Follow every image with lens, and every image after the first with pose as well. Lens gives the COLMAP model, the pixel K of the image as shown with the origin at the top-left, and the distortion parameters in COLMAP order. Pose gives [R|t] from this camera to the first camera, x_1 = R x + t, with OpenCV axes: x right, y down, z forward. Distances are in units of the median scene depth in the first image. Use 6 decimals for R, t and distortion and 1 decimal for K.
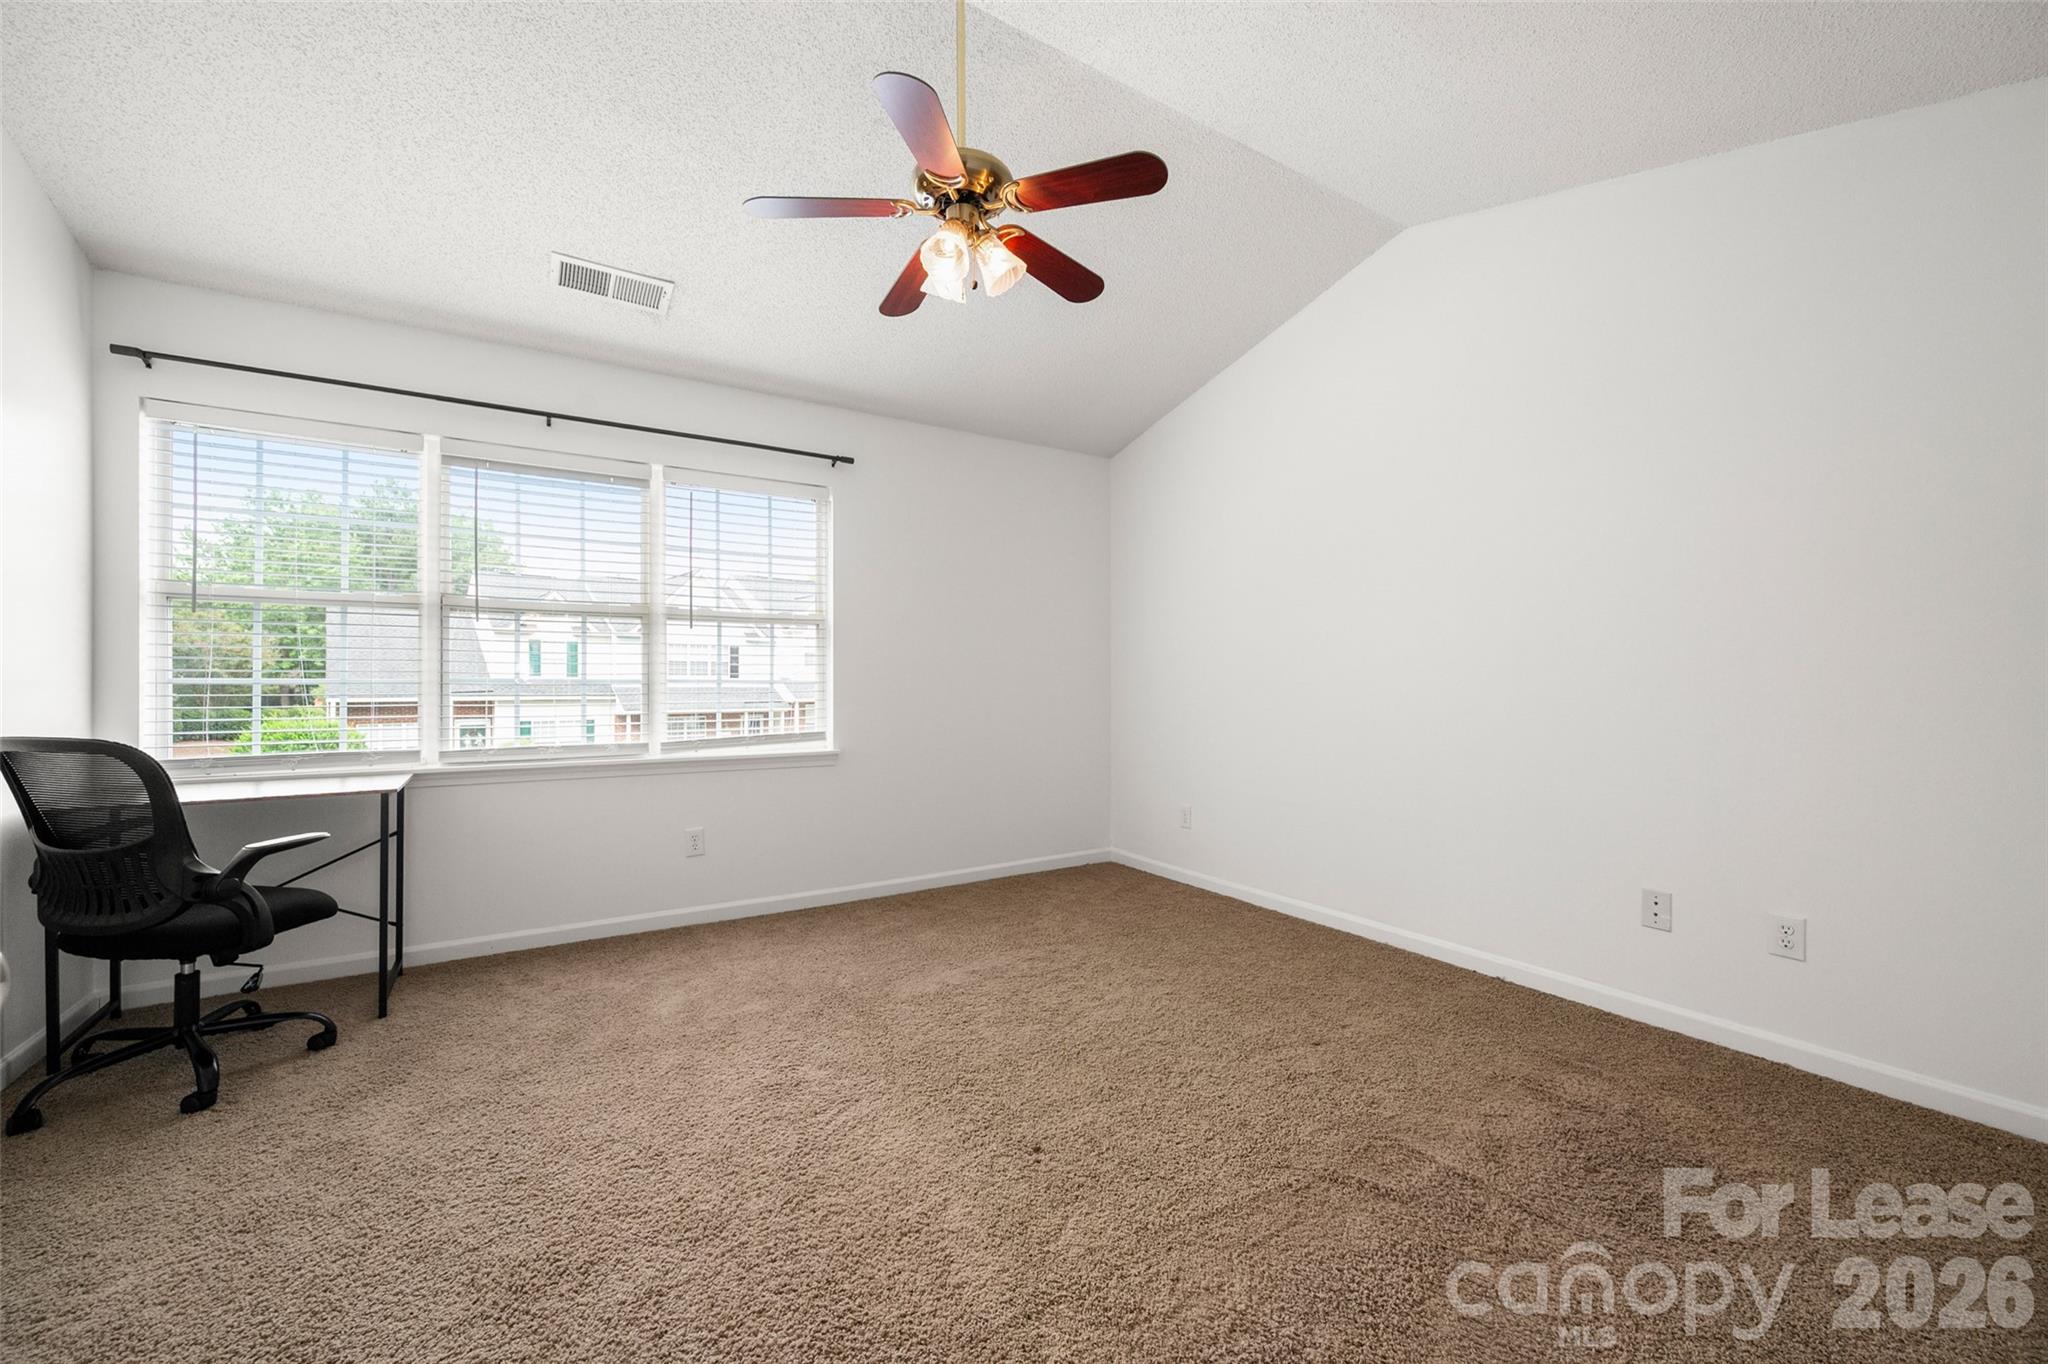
lens RADIAL K [[794.9, 0, 1019.5], [0, 794.9, 680.7], [0, 0, 1]] dist [-0.000352, -0.000082]
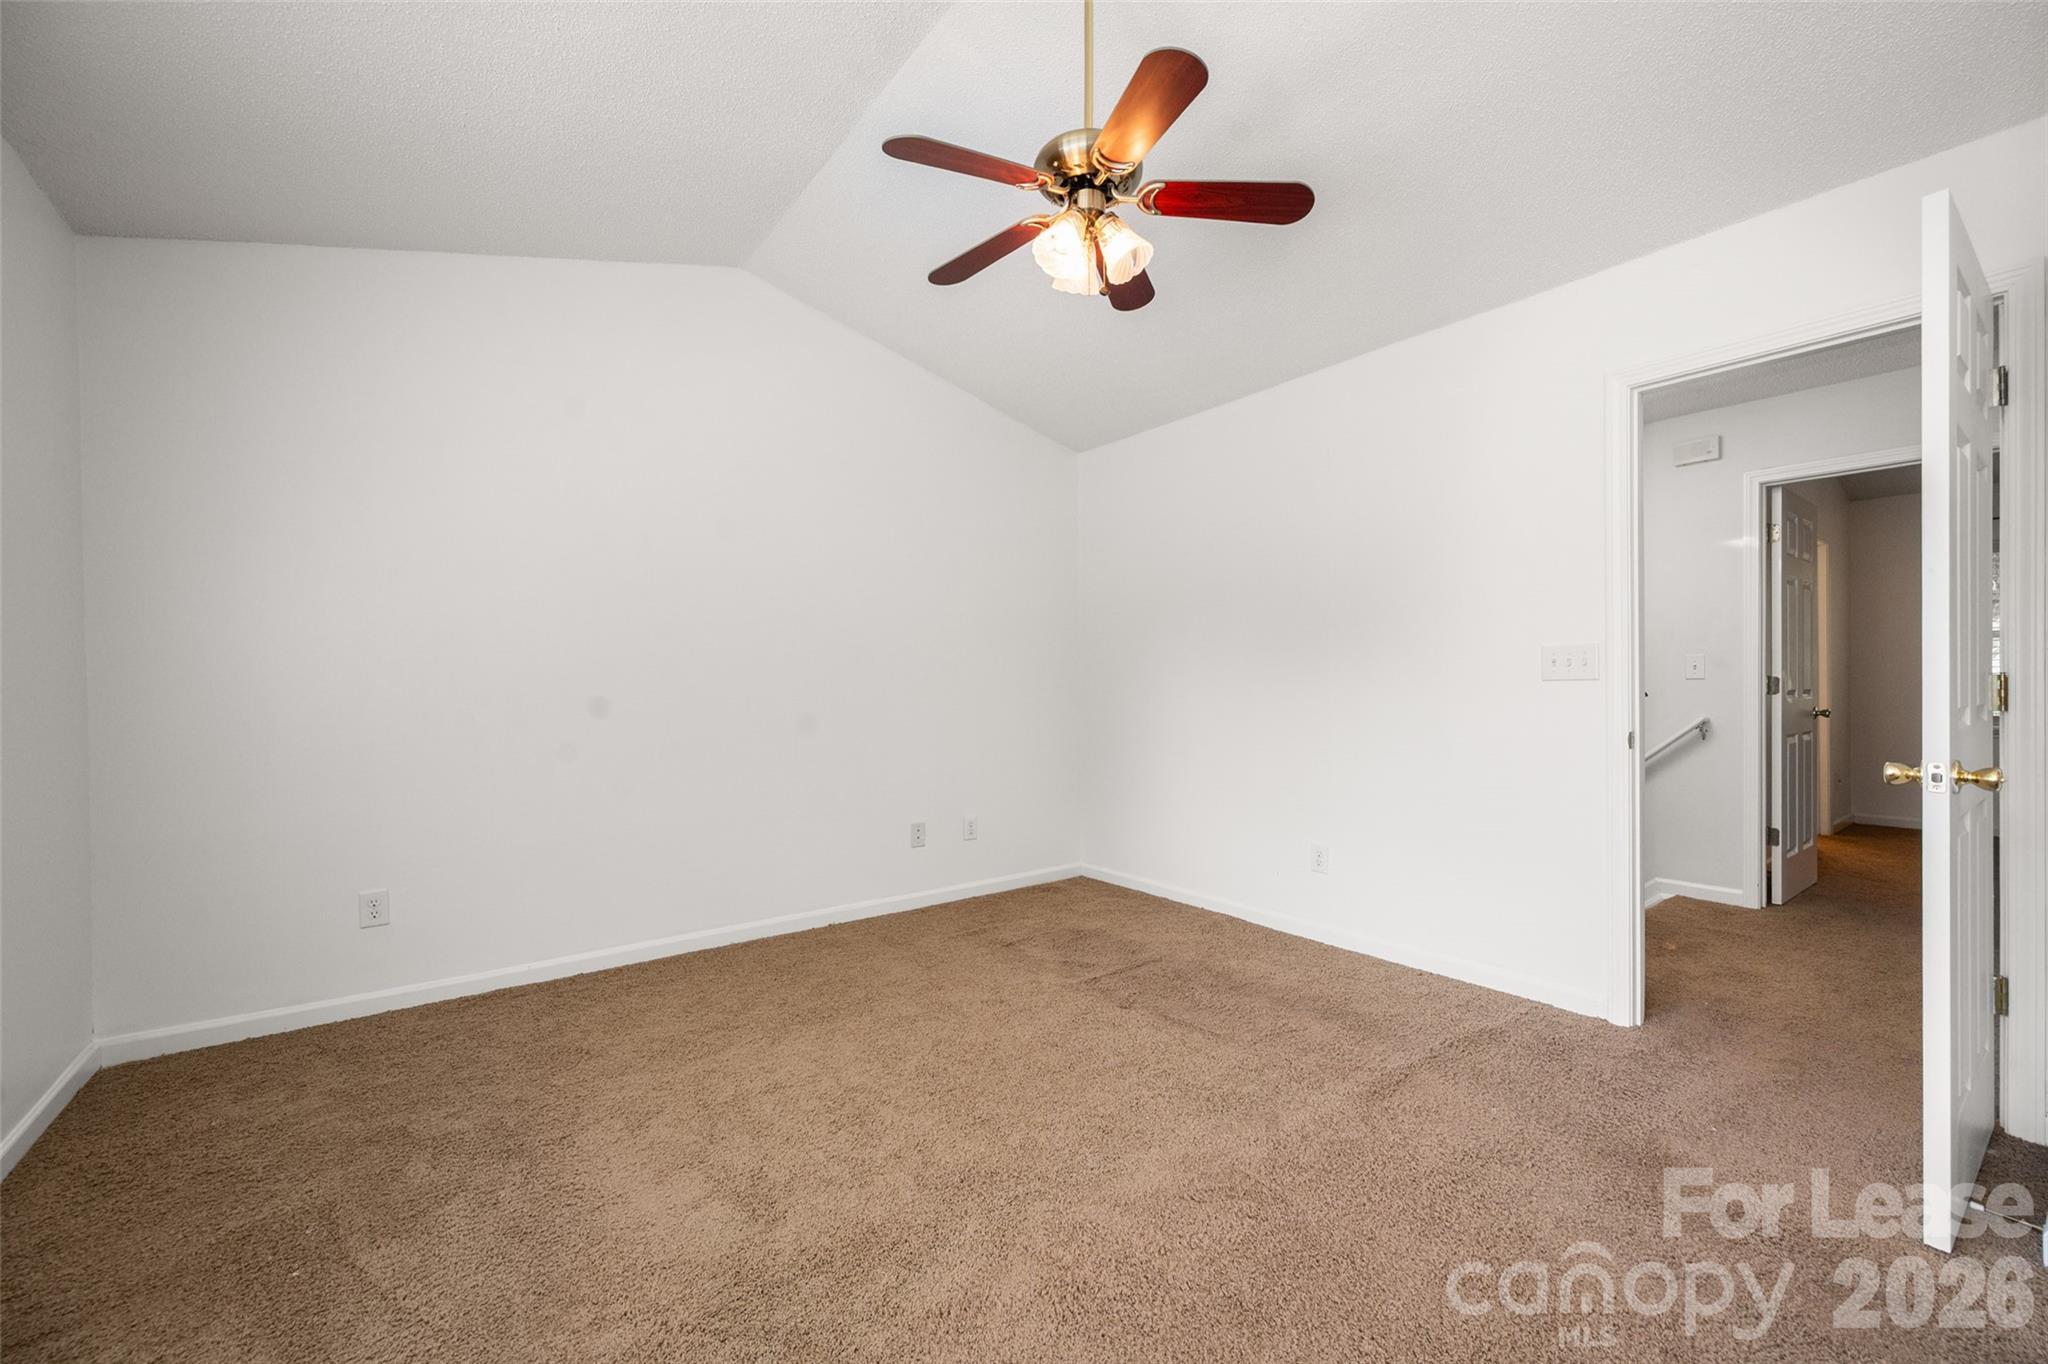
lens RADIAL K [[829.1, 0, 1024.0], [0, 829.1, 682.0], [0, 0, 1]] dist [0.000331, -0.000005]
pose [[-0.088525, 0.000941, 0.996074, -0.732962], [0.002470, 0.999997, -0.000725, -0.011161], [-0.996071, 0.002396, -0.088527, 0.798956]]
